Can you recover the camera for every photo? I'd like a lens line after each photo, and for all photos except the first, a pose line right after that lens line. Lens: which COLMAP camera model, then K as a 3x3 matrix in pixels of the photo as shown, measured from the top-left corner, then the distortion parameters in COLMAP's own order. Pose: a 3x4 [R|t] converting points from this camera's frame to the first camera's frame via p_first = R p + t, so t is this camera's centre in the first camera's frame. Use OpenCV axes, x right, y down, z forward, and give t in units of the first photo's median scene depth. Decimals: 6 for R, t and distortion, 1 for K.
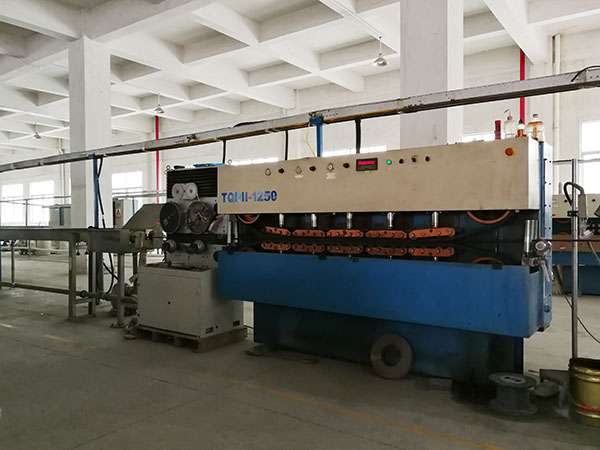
lens RADIAL K [[480.3, 0, 299.6], [0, 480.3, 223.4], [0, 0, 1]] dist [-0.004881, -0.000235]
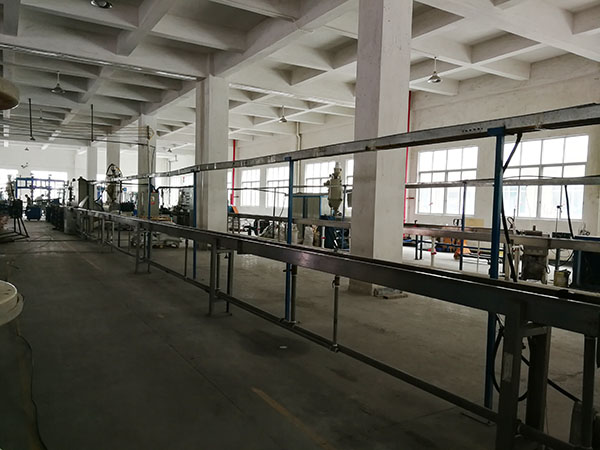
lens RADIAL K [[480.3, 0, 300.4], [0, 480.3, 227.0], [0, 0, 1]] dist [-0.004881, -0.000235]
pose [[0.922989, 0.047379, -0.381898, -0.168061], [-0.034064, 0.998555, 0.041554, -0.012903], [0.383315, -0.025345, 0.923270, 0.156429]]
